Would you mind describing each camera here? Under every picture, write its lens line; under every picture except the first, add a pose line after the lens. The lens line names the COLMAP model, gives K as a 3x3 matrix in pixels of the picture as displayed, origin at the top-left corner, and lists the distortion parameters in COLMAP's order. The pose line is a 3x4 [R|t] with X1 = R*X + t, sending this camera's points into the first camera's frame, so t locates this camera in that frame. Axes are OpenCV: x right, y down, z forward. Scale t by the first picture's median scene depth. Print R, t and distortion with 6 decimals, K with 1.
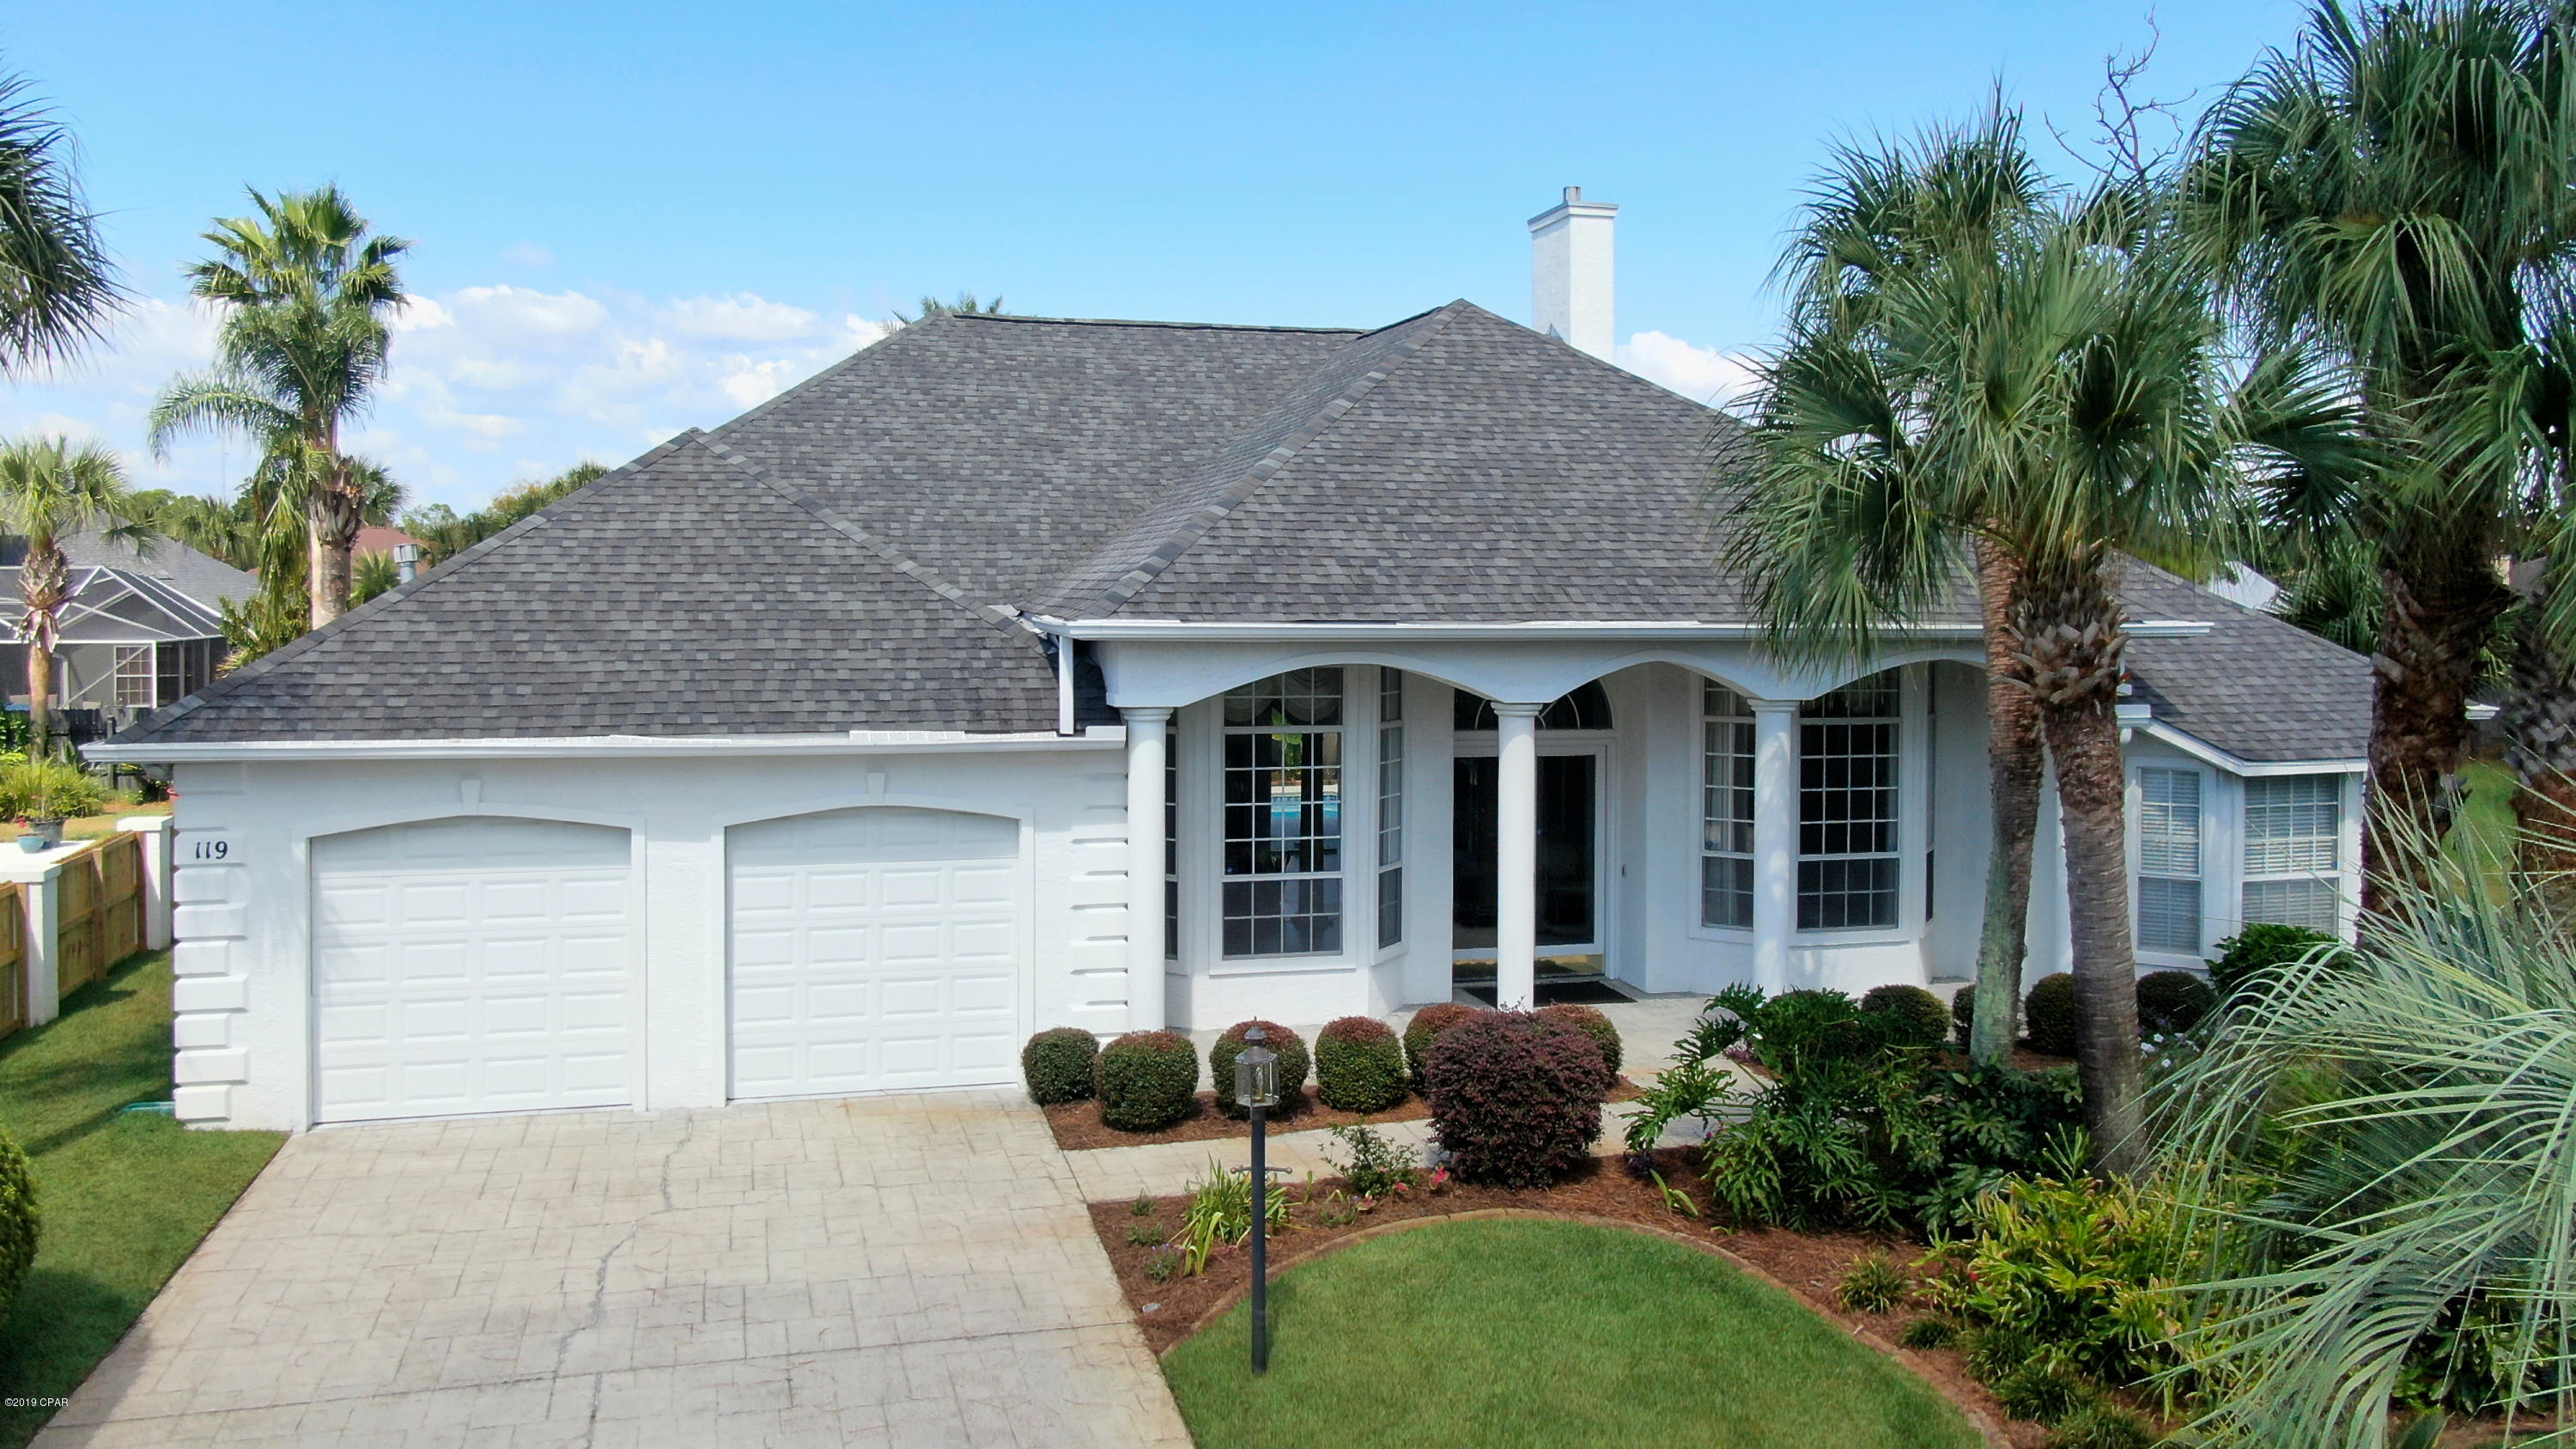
lens RADIAL K [[1882.6, 0, 1357.0], [0, 1882.6, 722.7], [0, 0, 1]] dist [-0.010576, -0.005494]
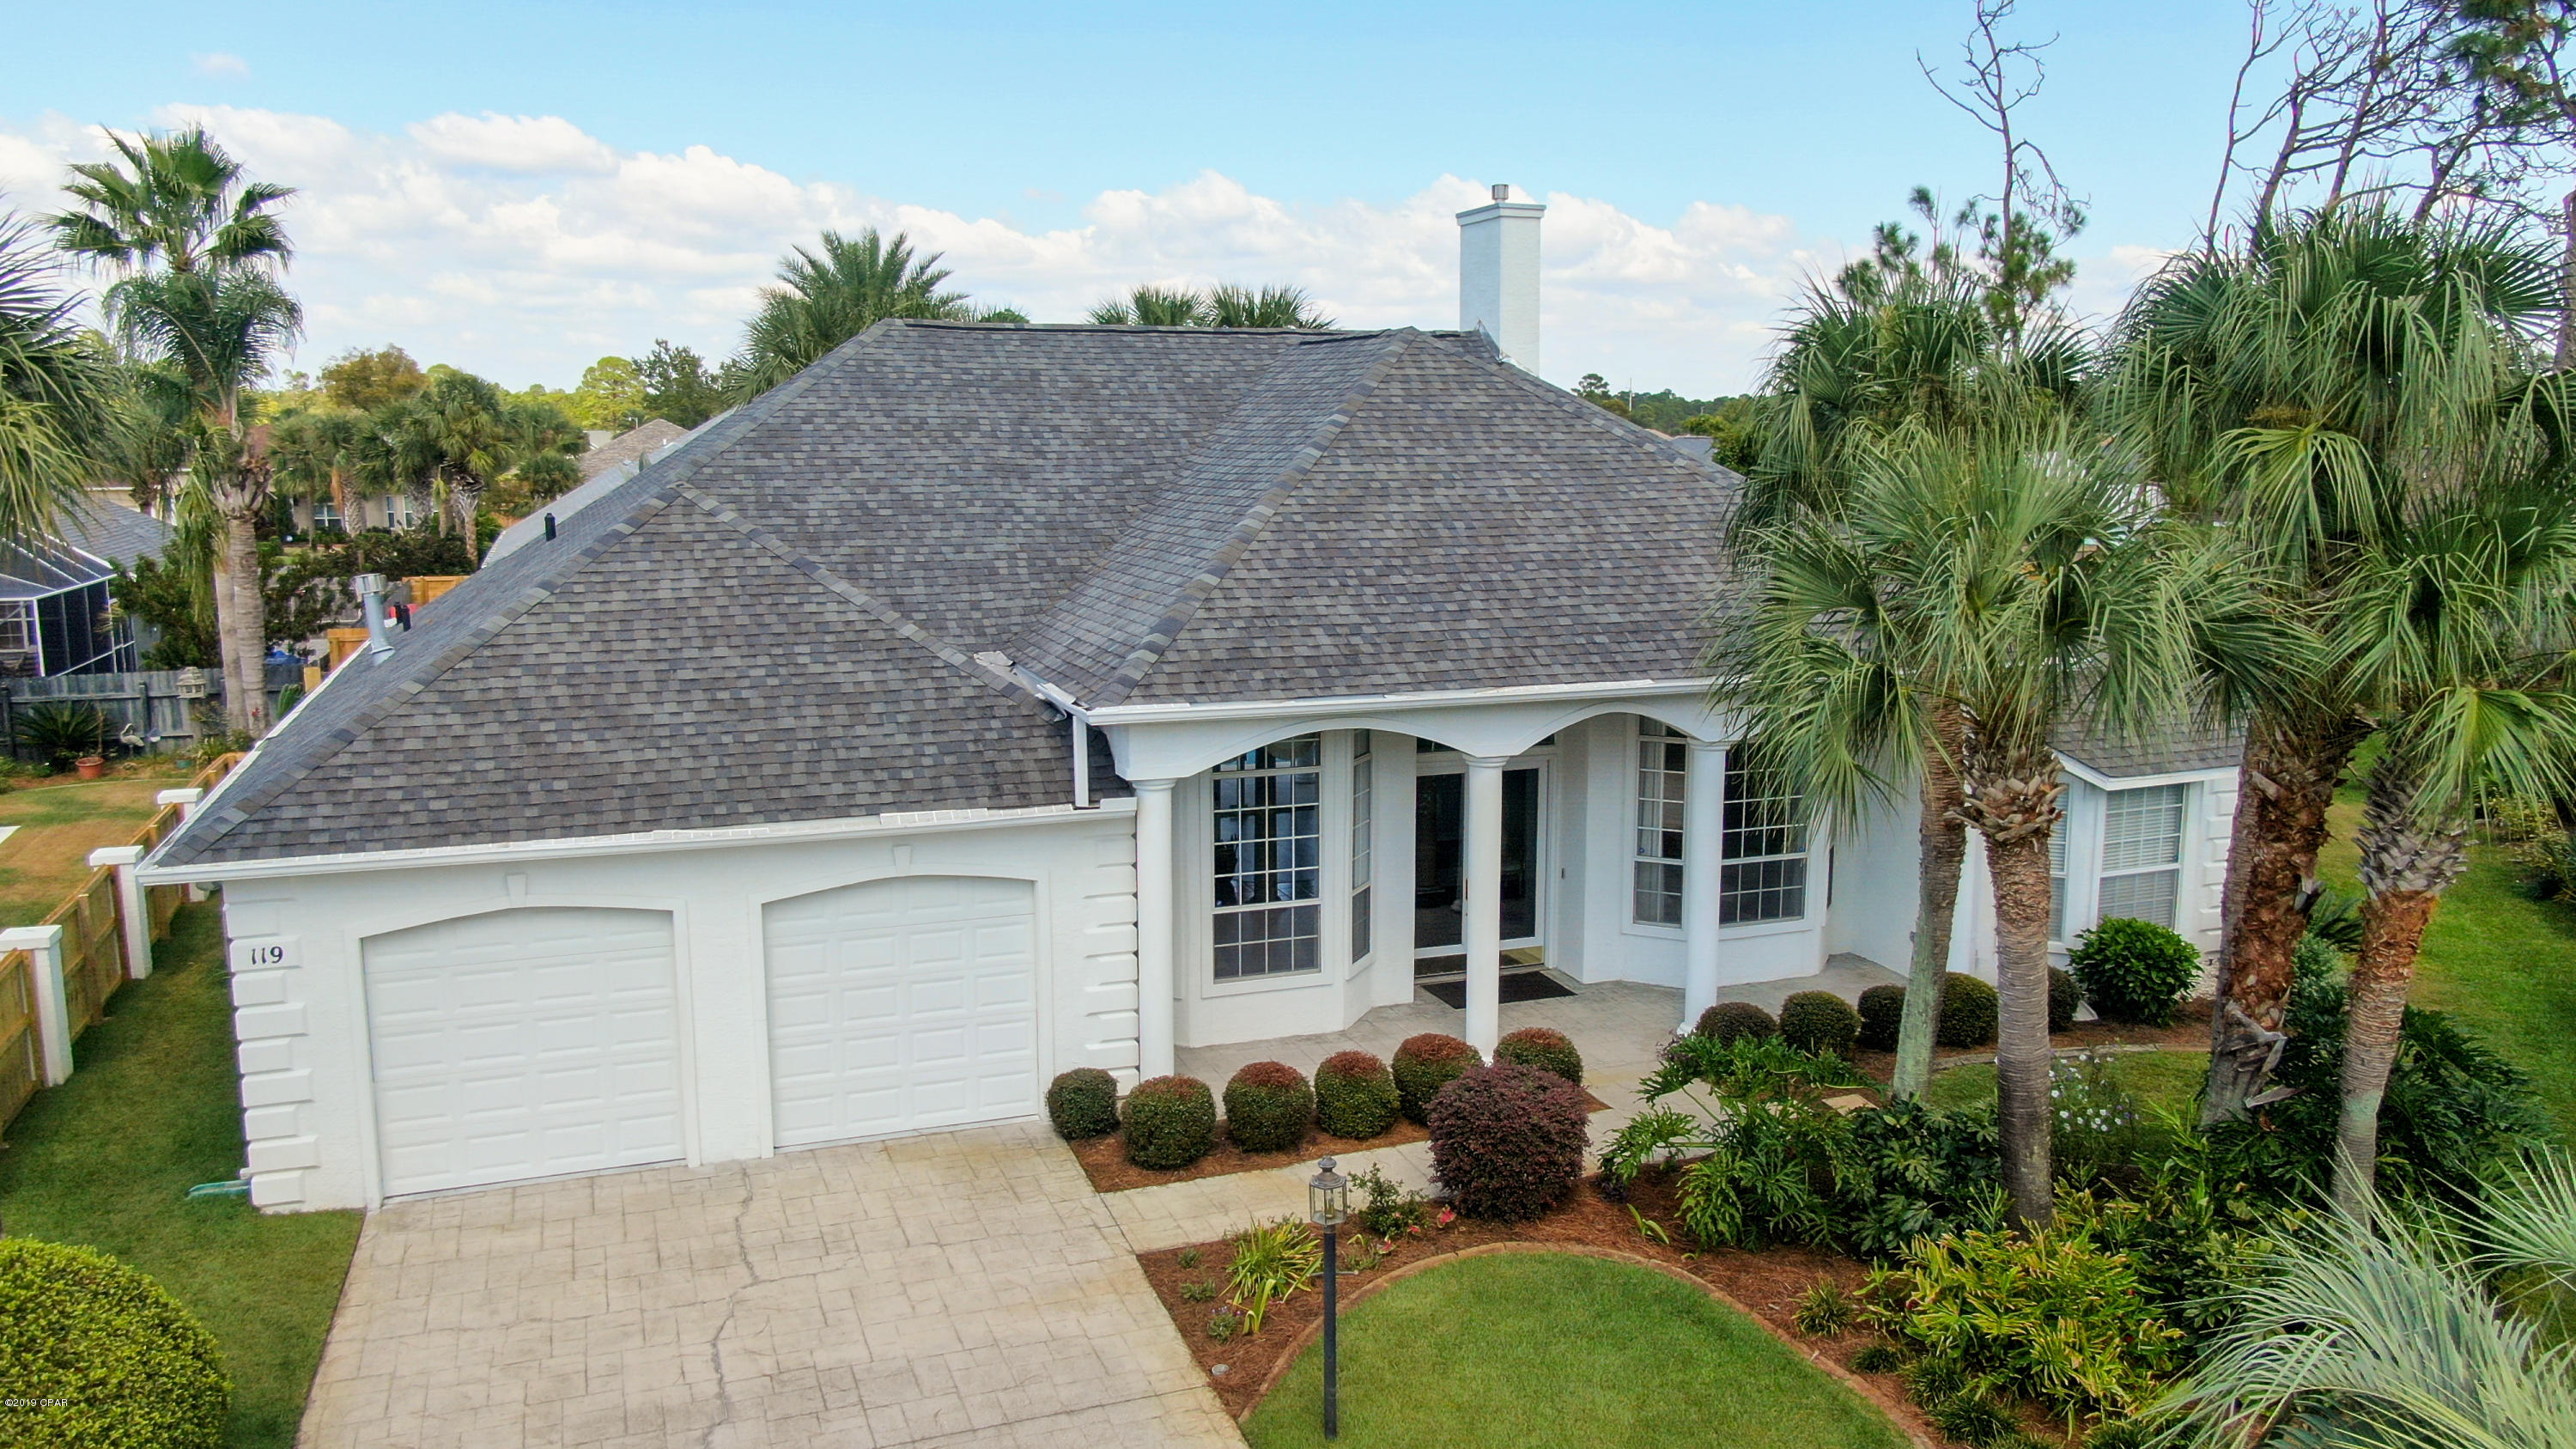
lens RADIAL K [[1882.6, 0, 1357.0], [0, 1882.6, 722.7], [0, 0, 1]] dist [-0.010576, -0.005494]
pose [[0.993428, -0.016358, 0.113283, -0.122073], [0.000273, 0.990071, 0.140570, -0.196404], [-0.114457, -0.139615, 0.983569, -0.067920]]
